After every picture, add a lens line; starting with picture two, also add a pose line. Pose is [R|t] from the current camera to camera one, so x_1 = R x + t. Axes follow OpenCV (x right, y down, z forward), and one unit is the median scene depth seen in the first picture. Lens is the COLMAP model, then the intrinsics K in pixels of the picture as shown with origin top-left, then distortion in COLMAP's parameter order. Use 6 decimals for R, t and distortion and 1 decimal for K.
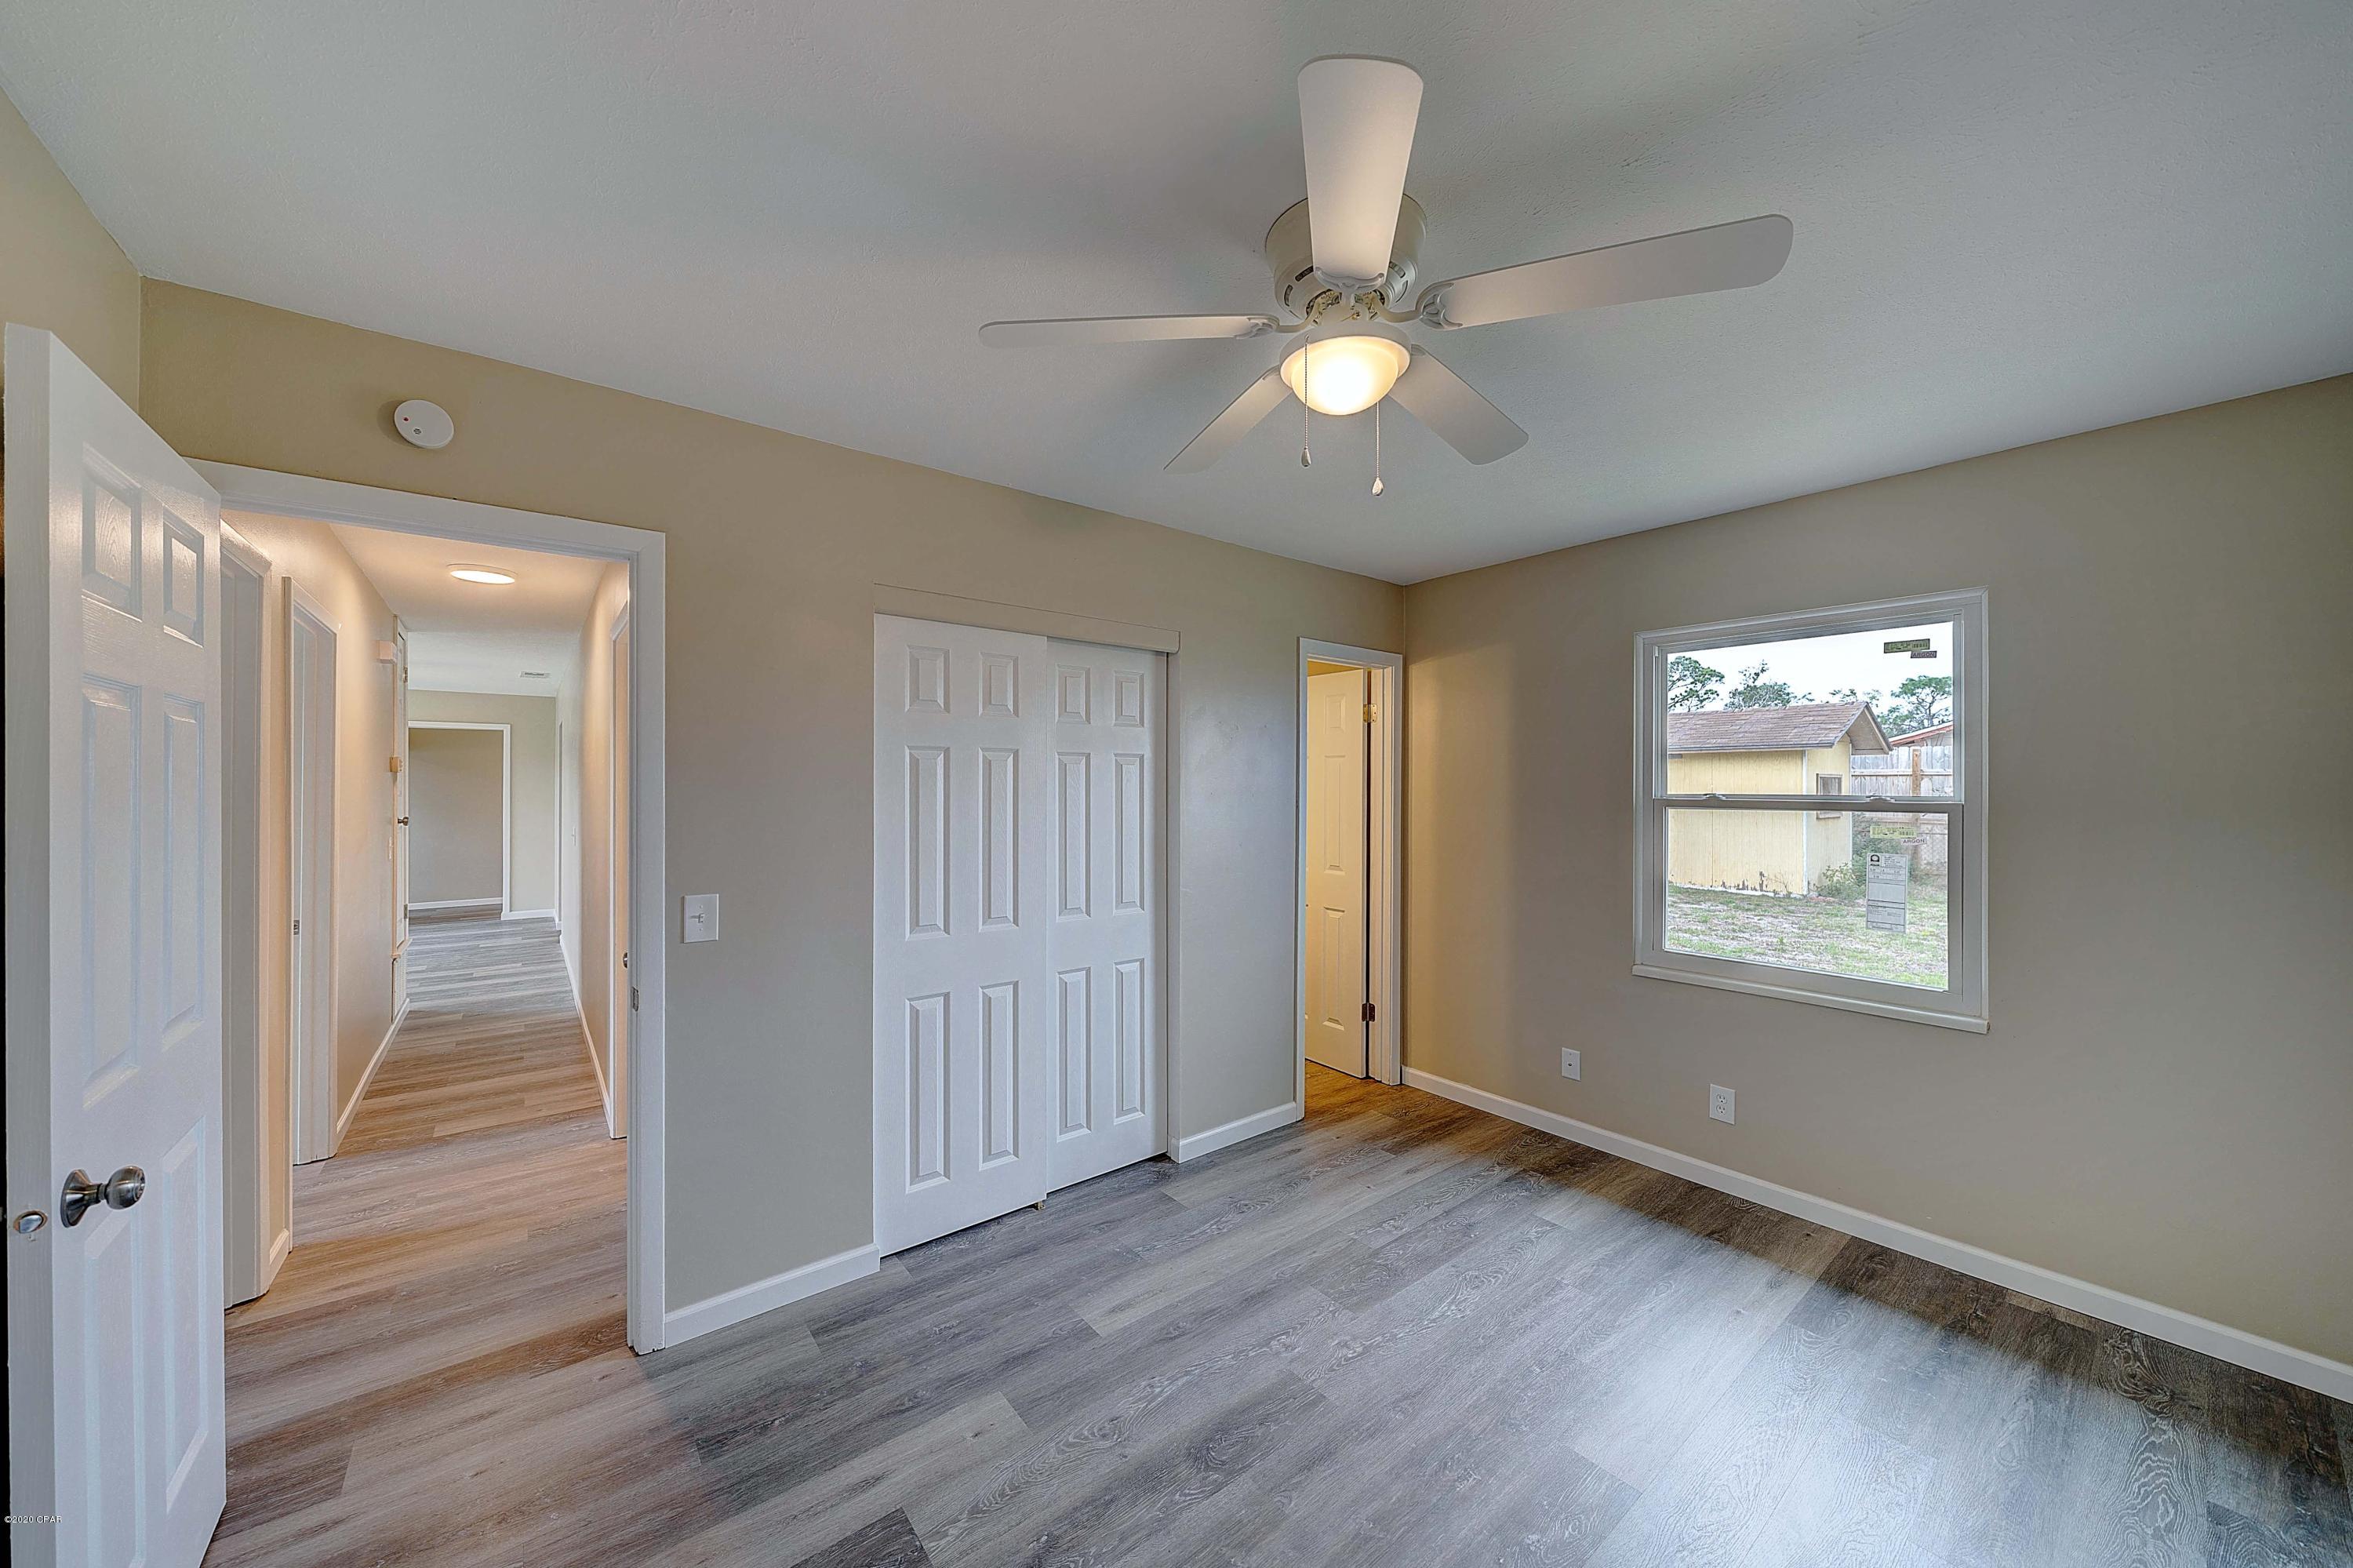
lens RADIAL K [[814.4, 0, 1150.5], [0, 814.4, 796.5], [0, 0, 1]] dist [-0.000563, -0.000219]
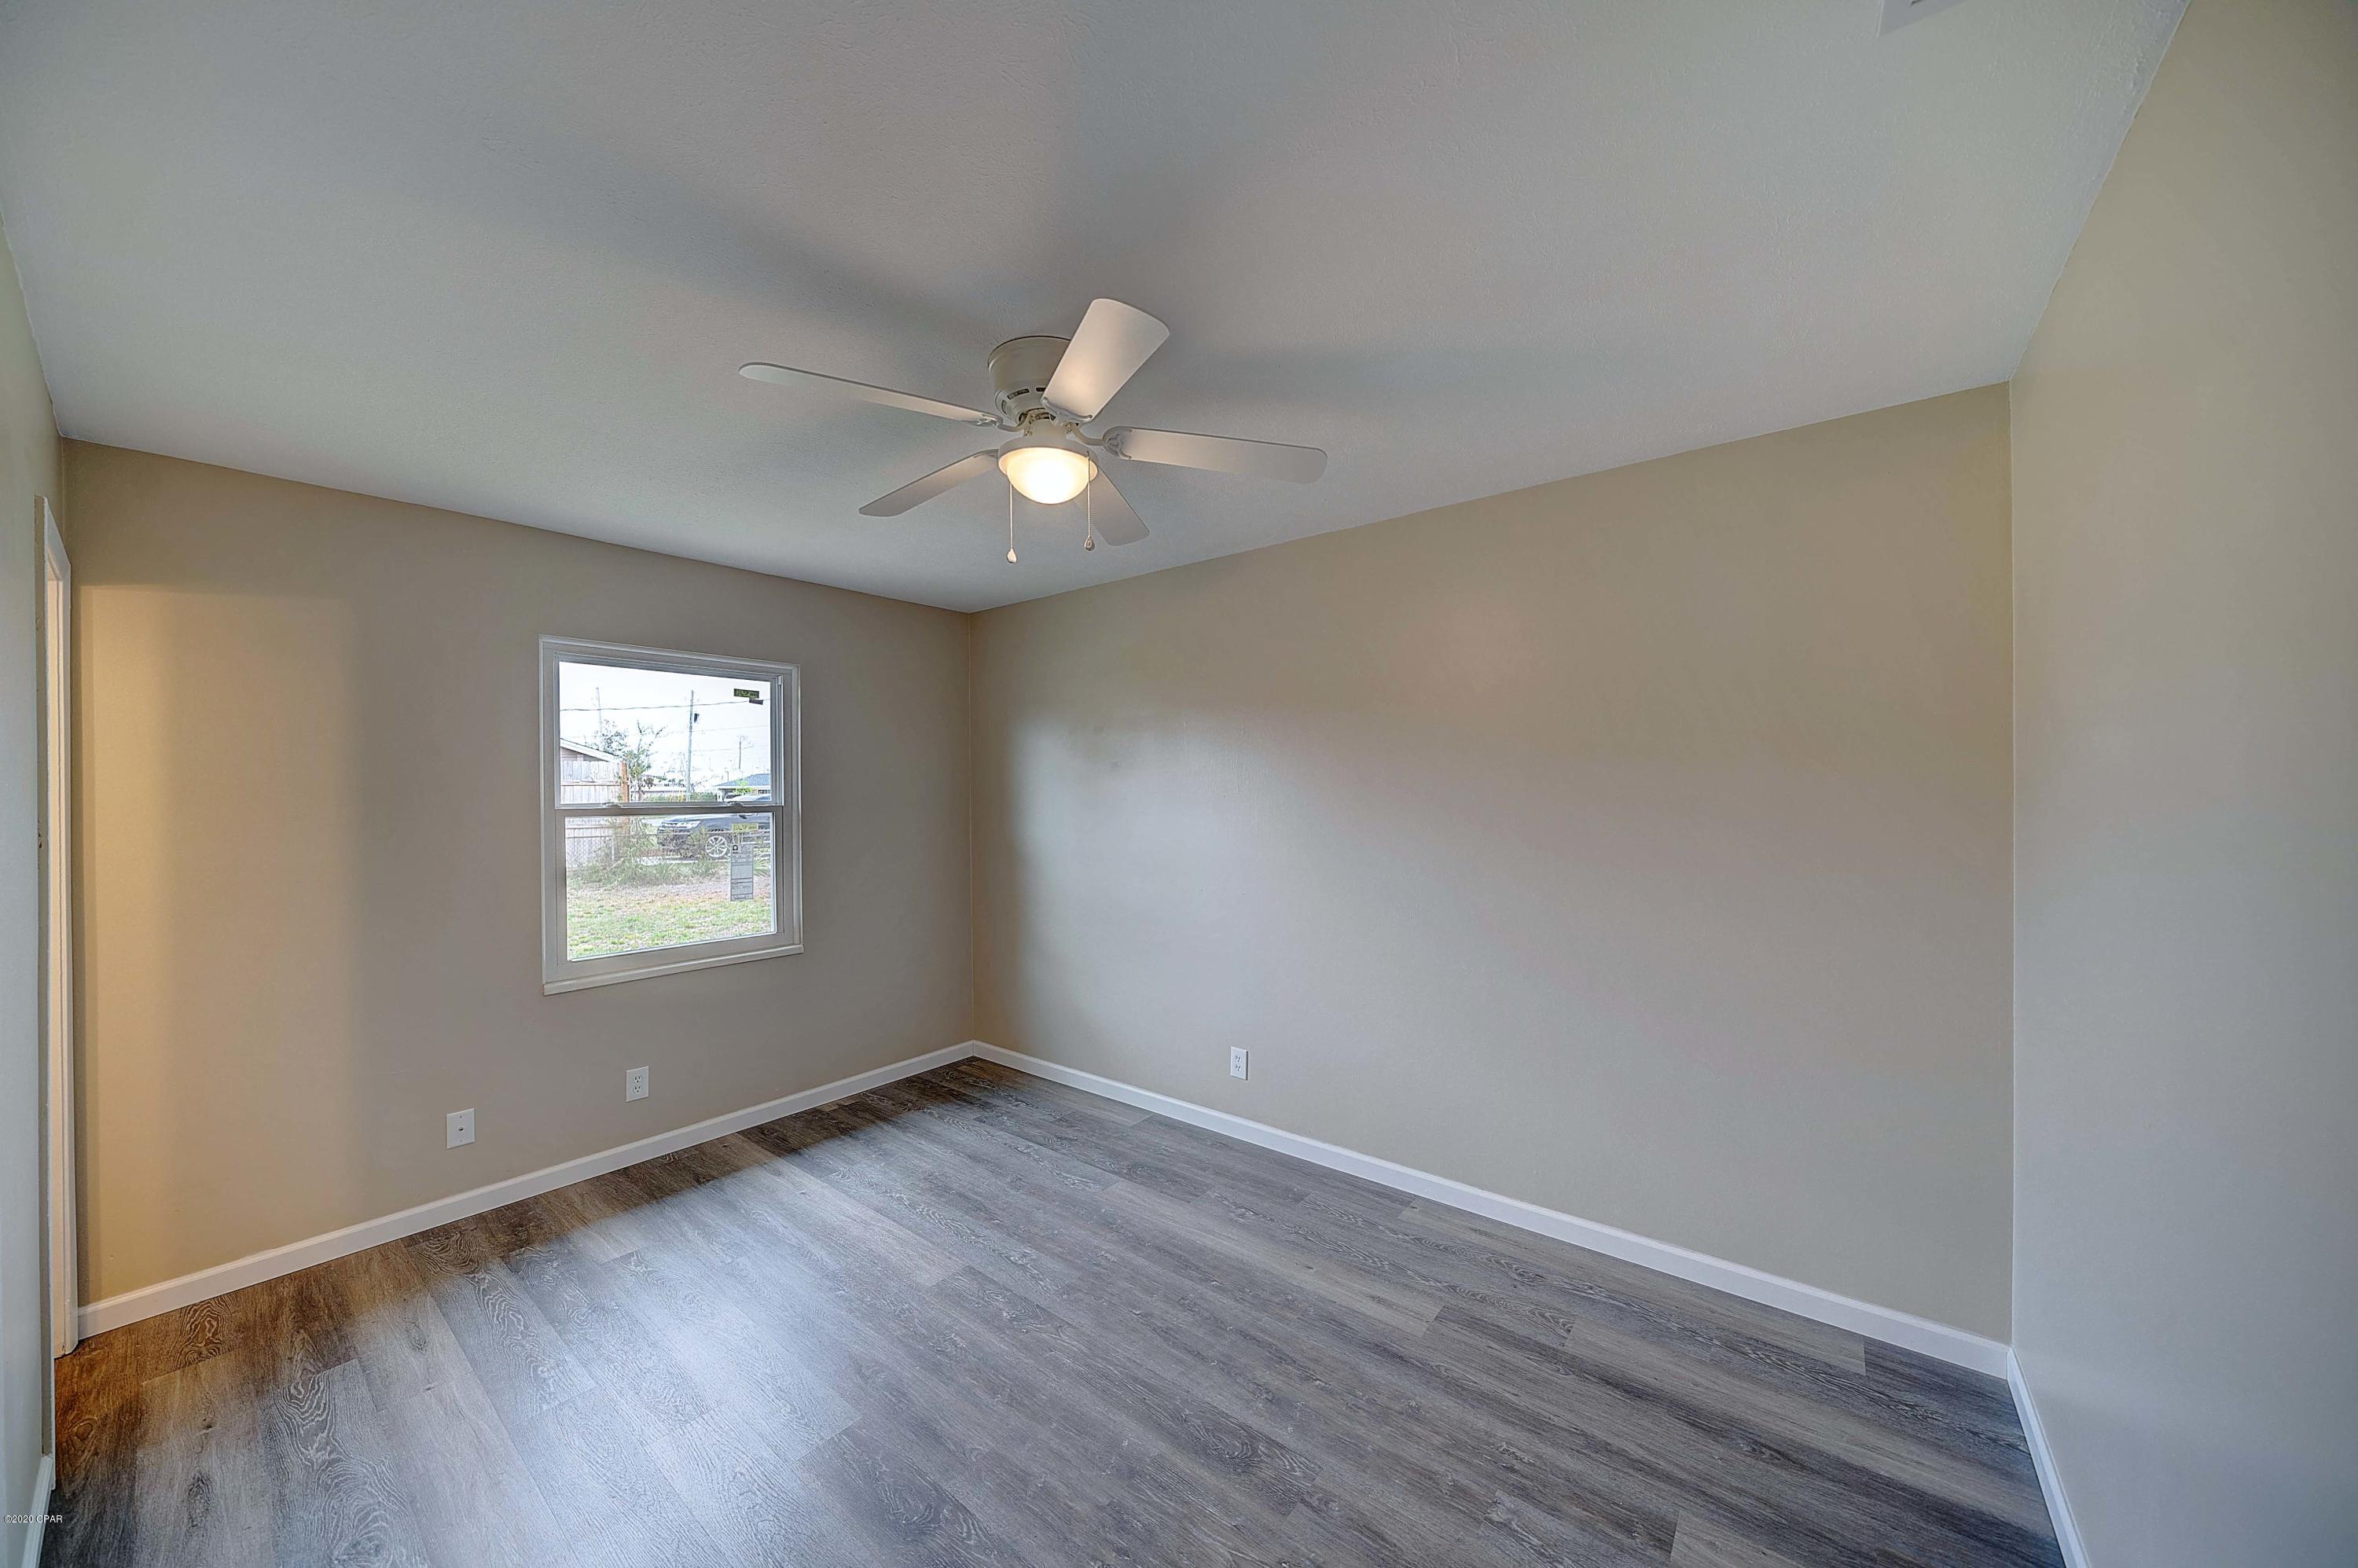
lens RADIAL K [[816.1, 0, 1152.9], [0, 816.1, 796.6], [0, 0, 1]] dist [-0.000563, -0.000219]
pose [[-0.214343, -0.006587, 0.976736, -0.600328], [0.023078, 0.999664, 0.011806, -0.008050], [-0.976486, 0.025071, -0.214119, 0.628410]]
